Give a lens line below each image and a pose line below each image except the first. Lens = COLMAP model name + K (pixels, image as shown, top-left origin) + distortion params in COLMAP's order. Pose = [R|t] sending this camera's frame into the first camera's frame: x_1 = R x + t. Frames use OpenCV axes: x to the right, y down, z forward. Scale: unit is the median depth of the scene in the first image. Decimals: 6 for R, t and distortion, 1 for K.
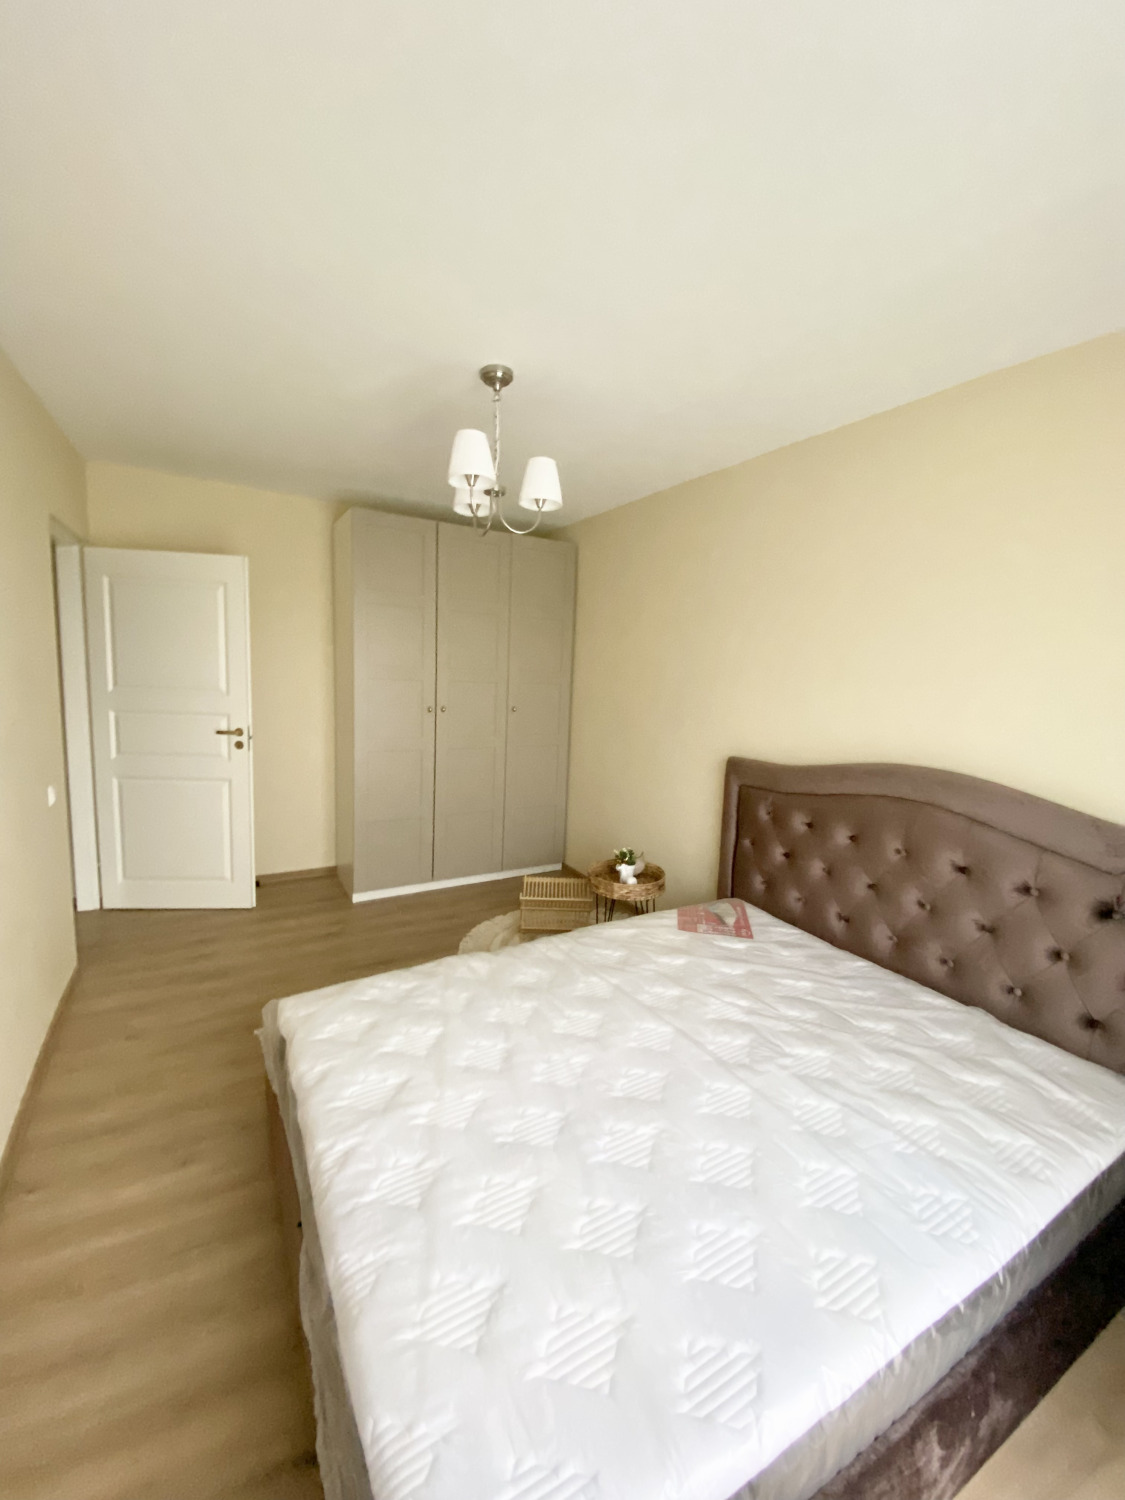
lens RADIAL K [[606.2, 0, 563.5], [0, 606.2, 753.9], [0, 0, 1]] dist [0.015293, -0.018069]
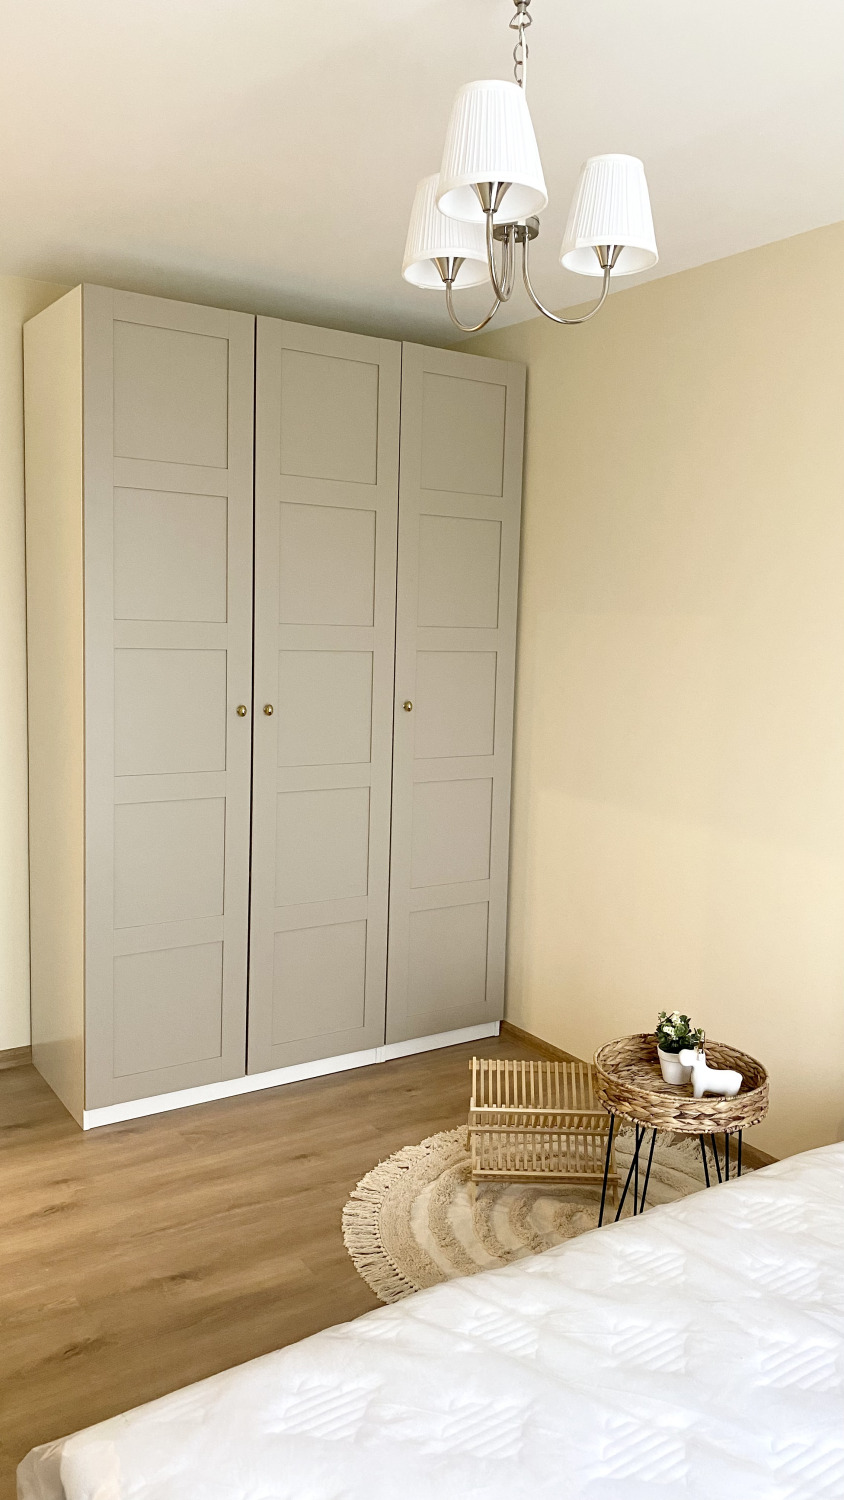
lens RADIAL K [[1158.6, 0, 431.3], [0, 1158.6, 760.2], [0, 0, 1]] dist [0.001582, 0.011967]
pose [[0.997600, -0.025035, 0.064562, -0.190684], [0.025650, 0.999633, -0.008719, -0.034438], [-0.064320, 0.010355, 0.997876, 0.140037]]
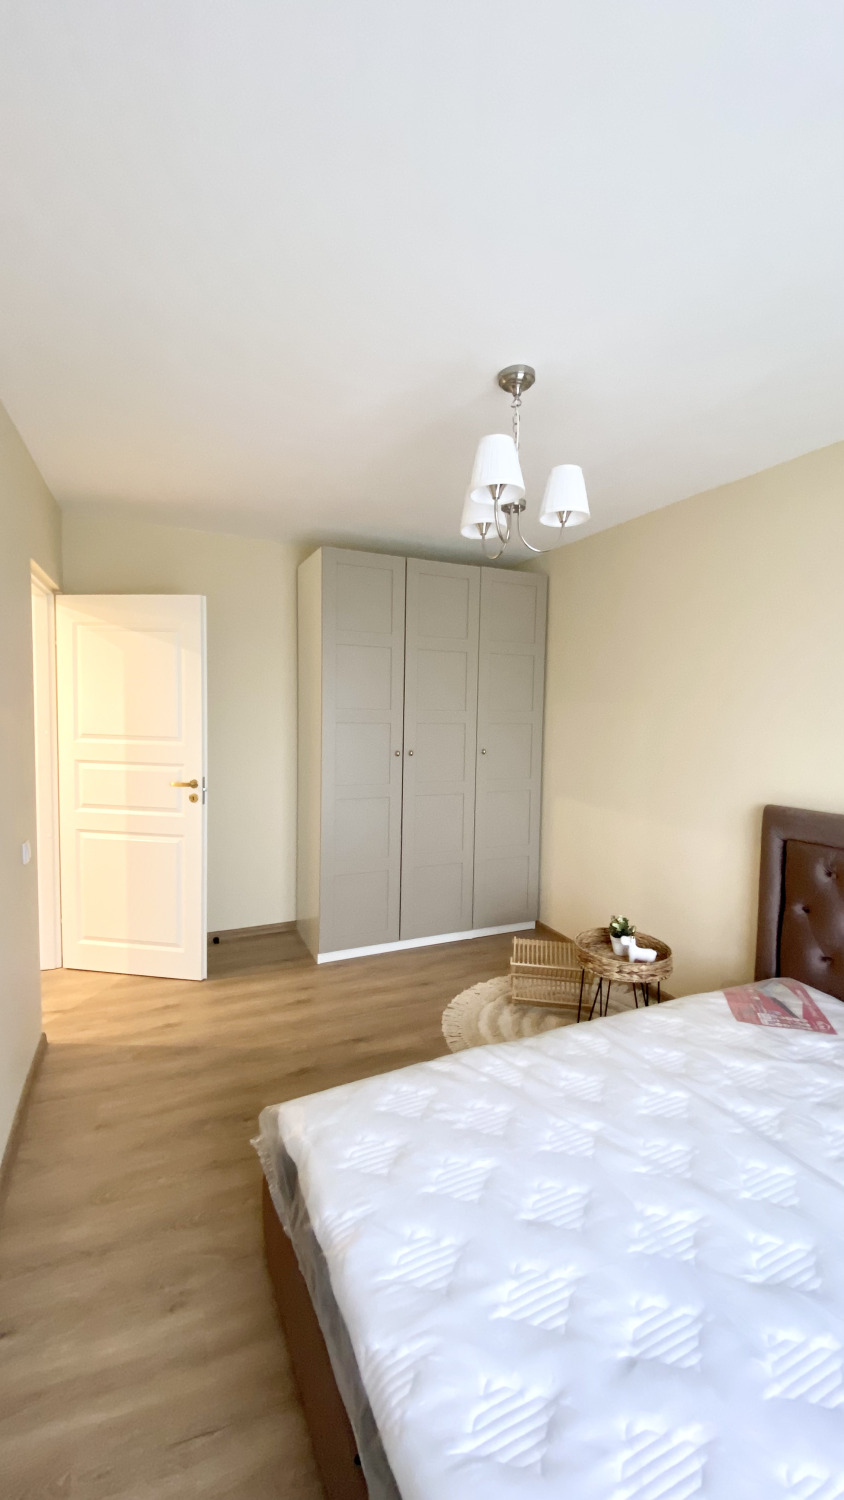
lens RADIAL K [[609.0, 0, 419.0], [0, 609.0, 756.2], [0, 0, 1]] dist [-0.001371, -0.000492]
pose [[0.994743, -0.016826, -0.101011, -0.136952], [0.010675, 0.998073, -0.061123, -0.018375], [0.101845, 0.059723, 0.993006, 0.114420]]
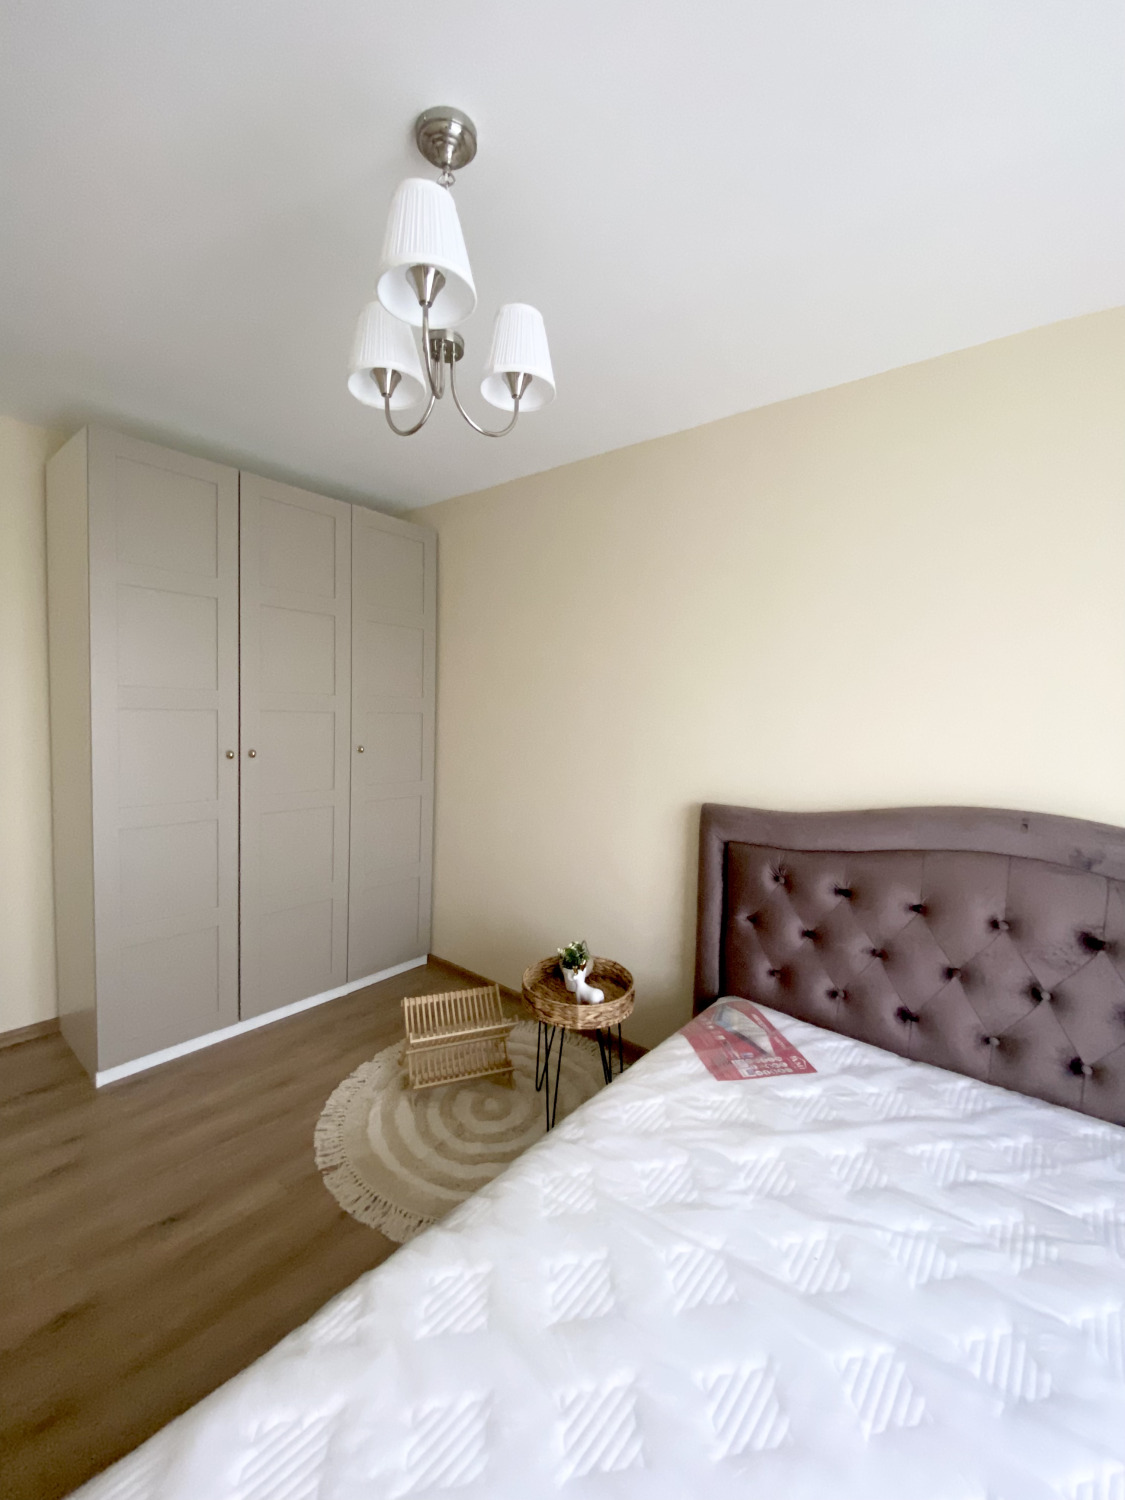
lens RADIAL K [[617.1, 0, 565.6], [0, 617.1, 742.3], [0, 0, 1]] dist [0.002180, -0.013015]
pose [[0.934479, -0.035346, 0.354261, -0.174257], [0.058012, 0.996878, -0.053563, -0.045040], [-0.351261, 0.070605, 0.933612, 0.381972]]
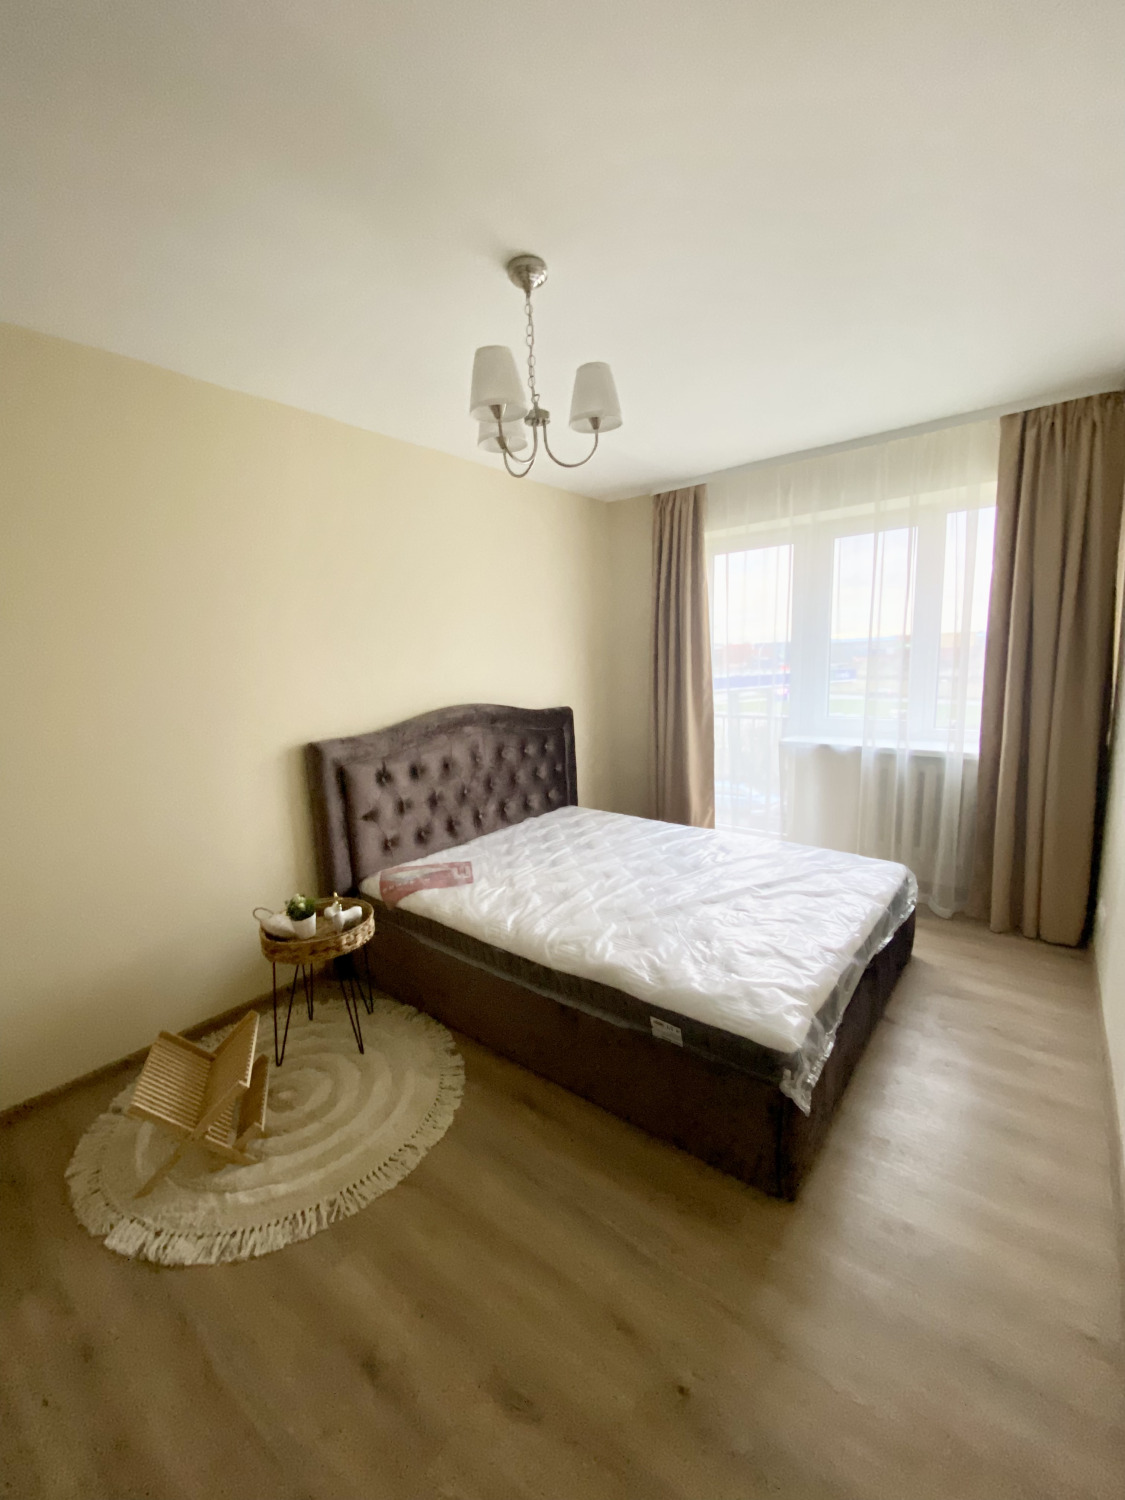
lens RADIAL K [[606.2, 0, 563.5], [0, 606.2, 753.9], [0, 0, 1]] dist [0.015293, -0.018069]
pose [[-0.371981, -0.178143, 0.910986, -0.757641], [0.152831, 0.956264, 0.249403, -0.163113], [-0.915572, 0.232000, -0.328486, 1.072947]]
